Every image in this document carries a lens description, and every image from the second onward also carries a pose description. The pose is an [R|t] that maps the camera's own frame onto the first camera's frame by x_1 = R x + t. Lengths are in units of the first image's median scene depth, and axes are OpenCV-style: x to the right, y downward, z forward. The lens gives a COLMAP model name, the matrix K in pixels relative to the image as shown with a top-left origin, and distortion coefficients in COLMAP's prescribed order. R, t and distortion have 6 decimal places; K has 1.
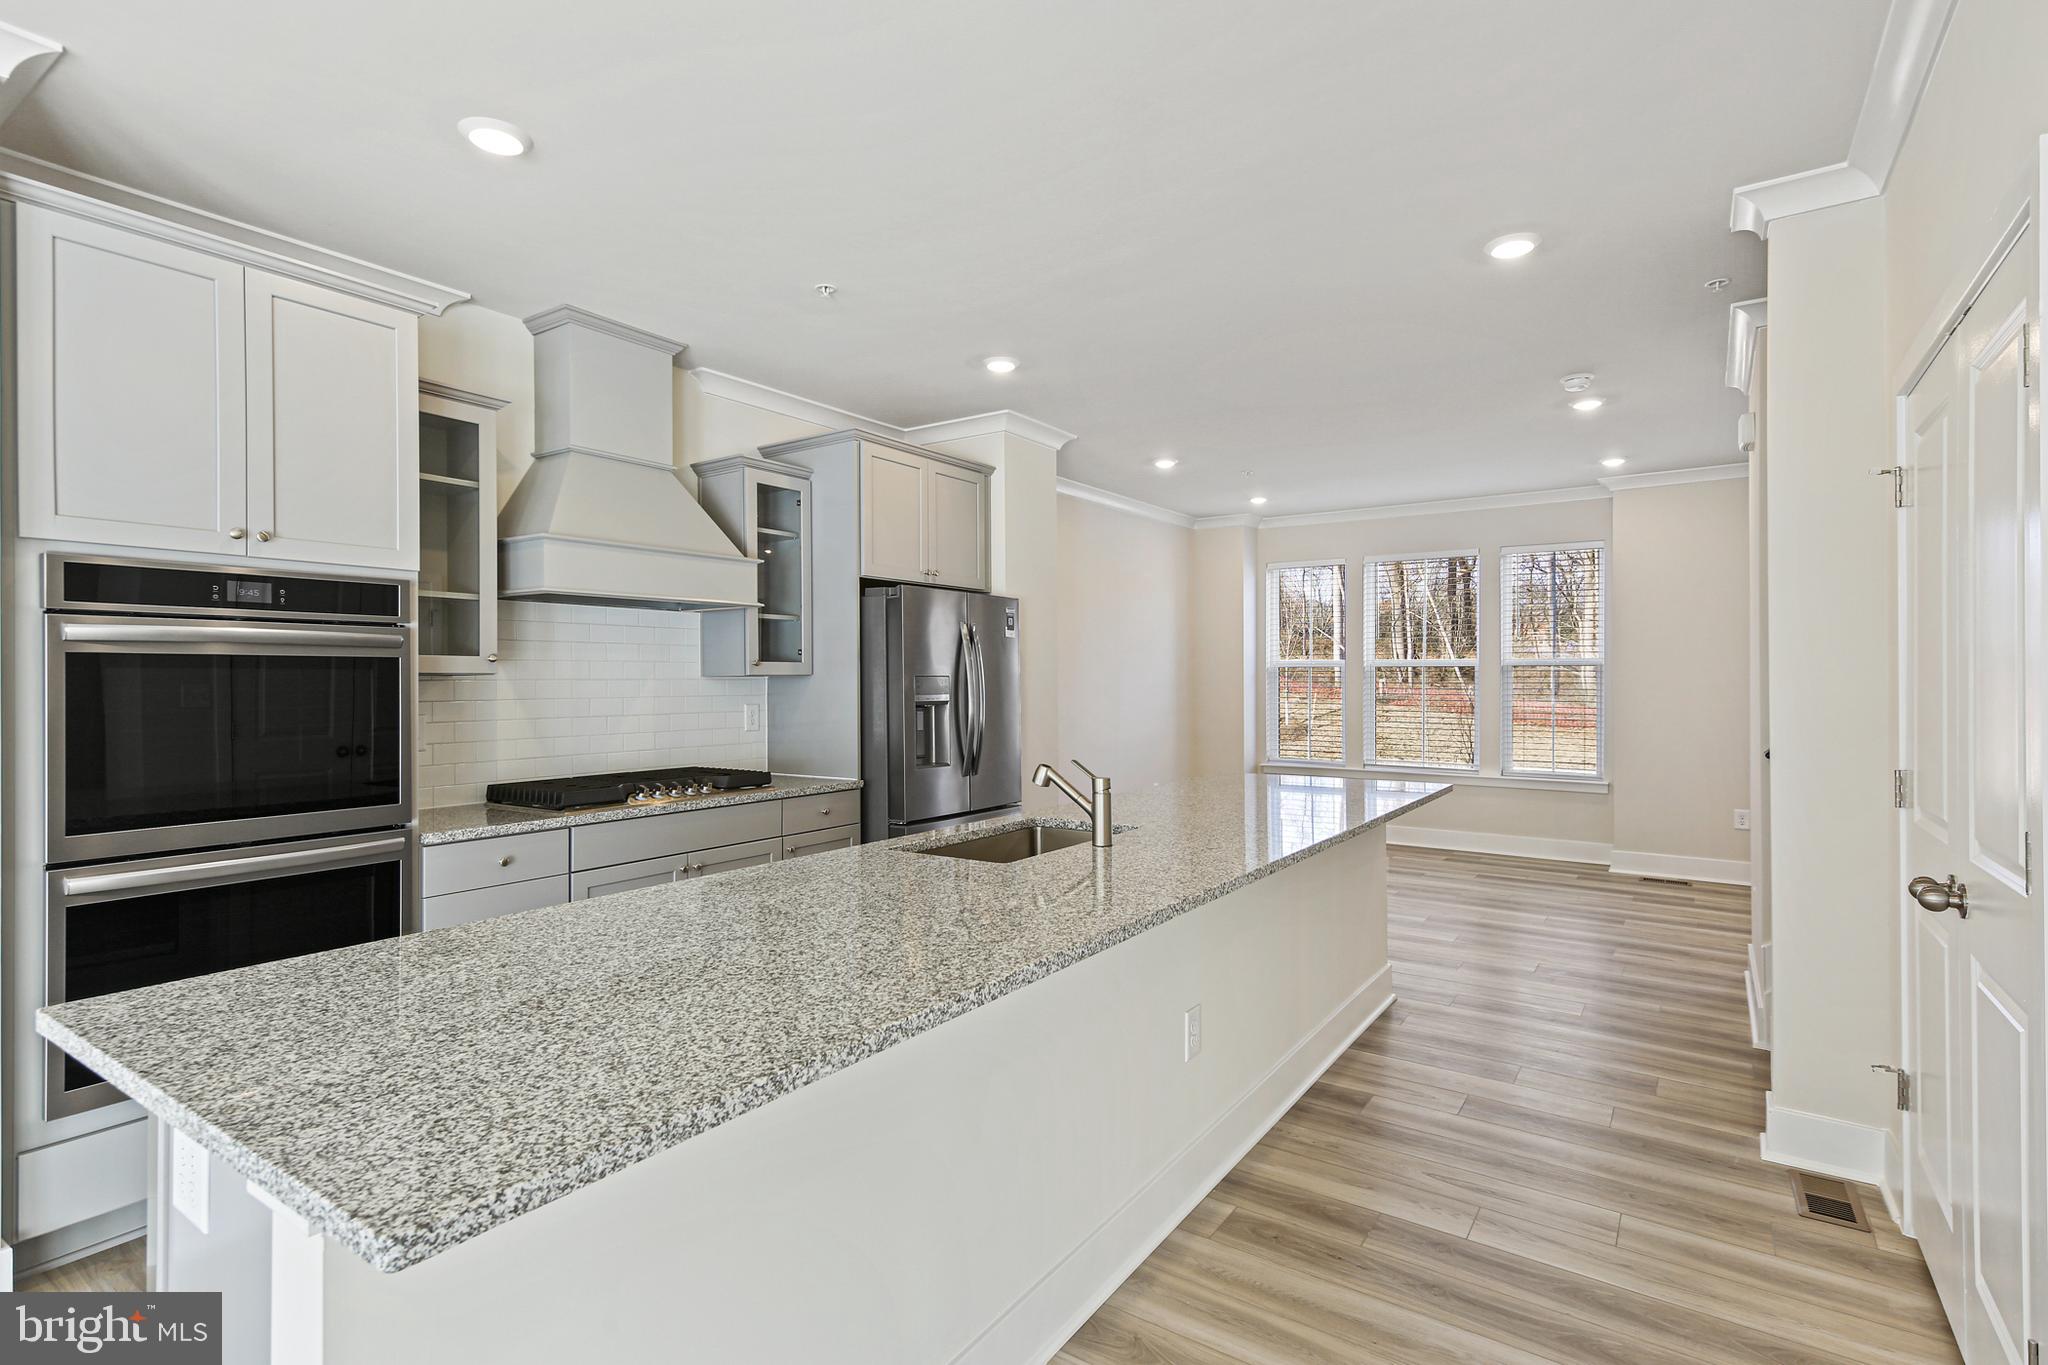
lens RADIAL K [[992.3, 0, 1042.8], [0, 992.3, 685.6], [0, 0, 1]] dist [0.015593, -0.003198]
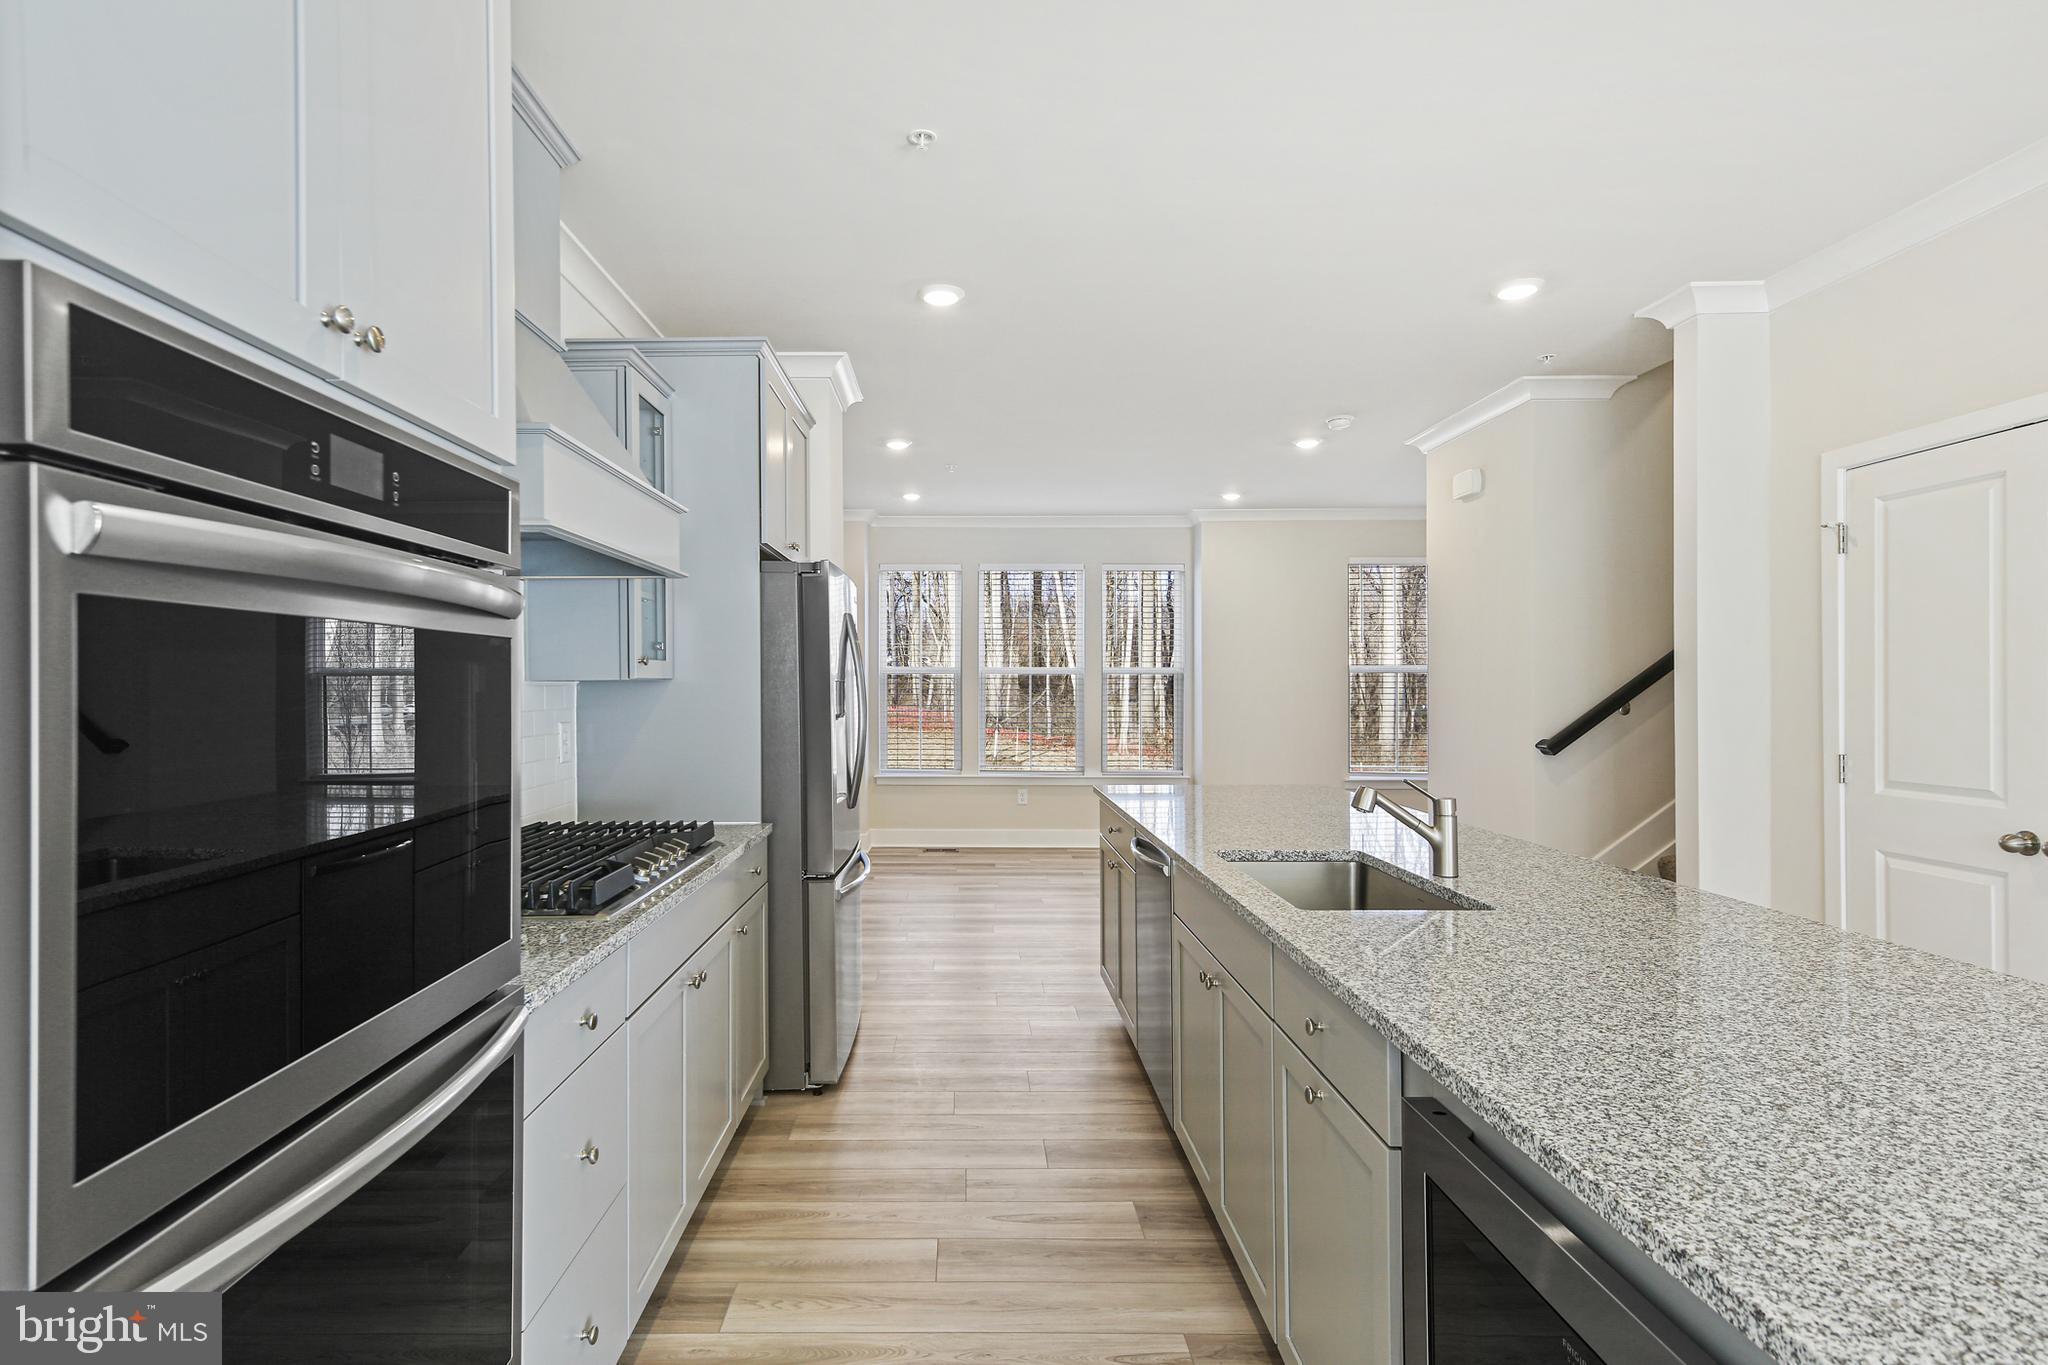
lens RADIAL K [[992.3, 0, 980.2], [0, 992.3, 689.6], [0, 0, 1]] dist [0.015593, -0.003198]
pose [[0.829997, -0.004686, 0.557748, -0.456055], [0.005759, 0.999983, -0.000168, -0.003034], [-0.557738, 0.003352, 0.830010, 0.304605]]
